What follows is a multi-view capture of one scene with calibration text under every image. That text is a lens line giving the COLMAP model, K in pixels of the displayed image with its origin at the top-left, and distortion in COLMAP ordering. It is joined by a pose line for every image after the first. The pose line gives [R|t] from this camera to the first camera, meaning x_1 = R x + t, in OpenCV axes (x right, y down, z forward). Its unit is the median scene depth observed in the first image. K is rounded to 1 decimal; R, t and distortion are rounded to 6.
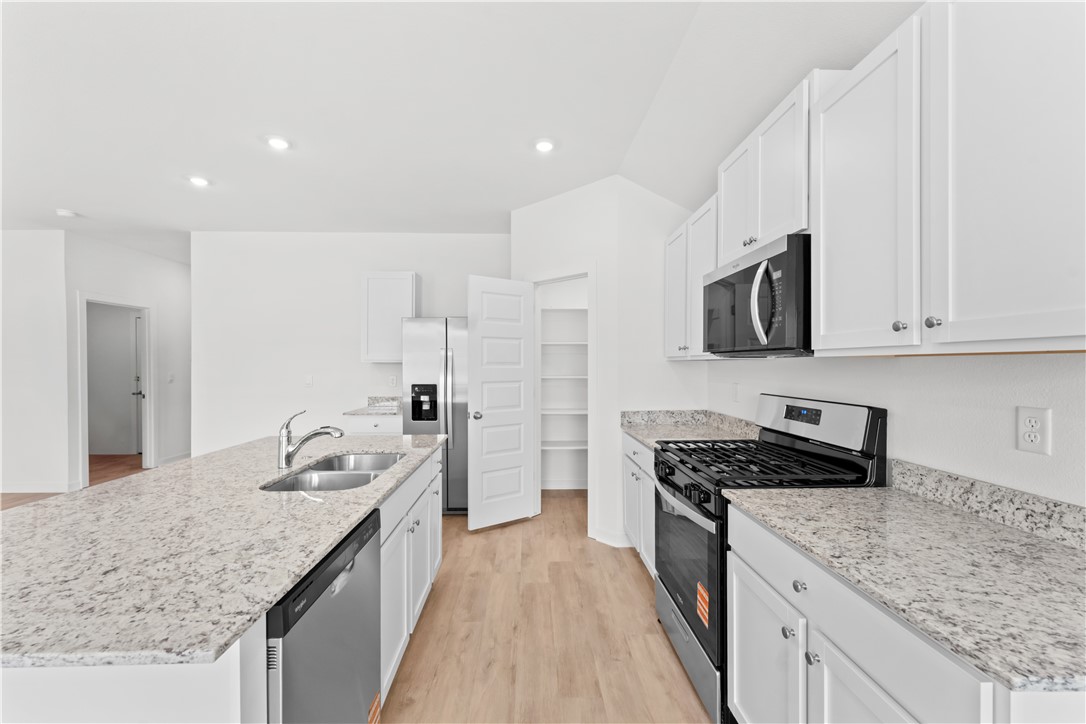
lens RADIAL K [[439.4, 0, 540.7], [0, 439.4, 363.4], [0, 0, 1]] dist [-0.000714, -0.000120]
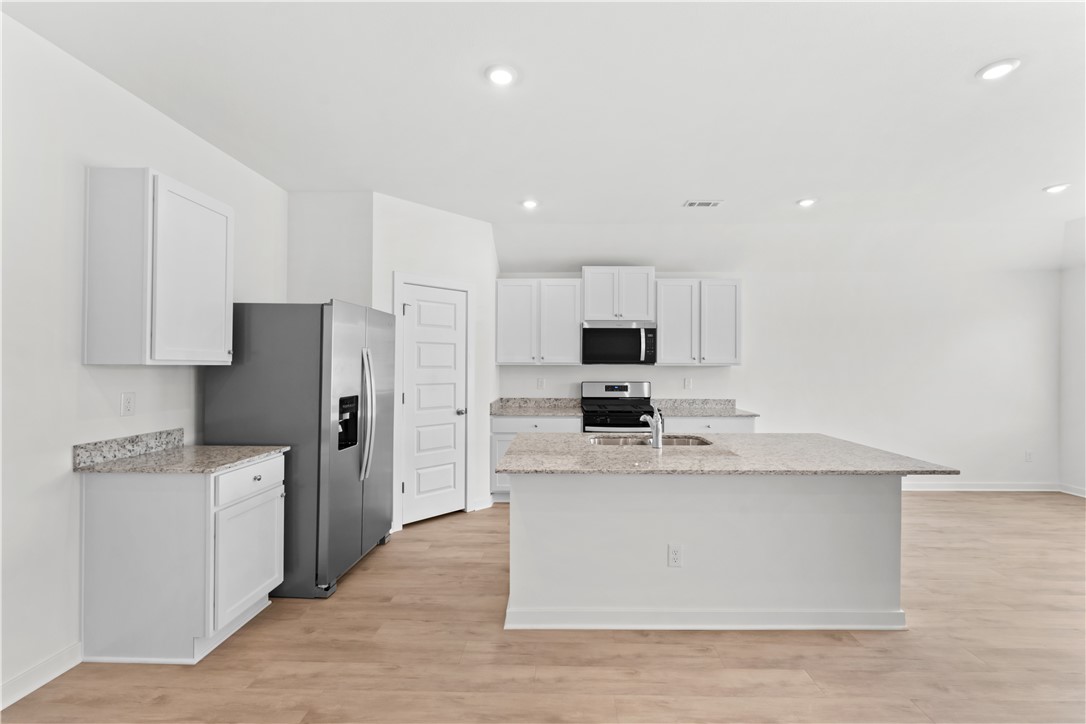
lens RADIAL K [[449.2, 0, 556.5], [0, 449.2, 362.8], [0, 0, 1]] dist [-0.000817, -0.000271]
pose [[0.041871, 0.007505, 0.999095, -1.194937], [-0.004680, 0.999962, -0.007315, -0.004939], [-0.999112, -0.004370, 0.041904, 0.765802]]
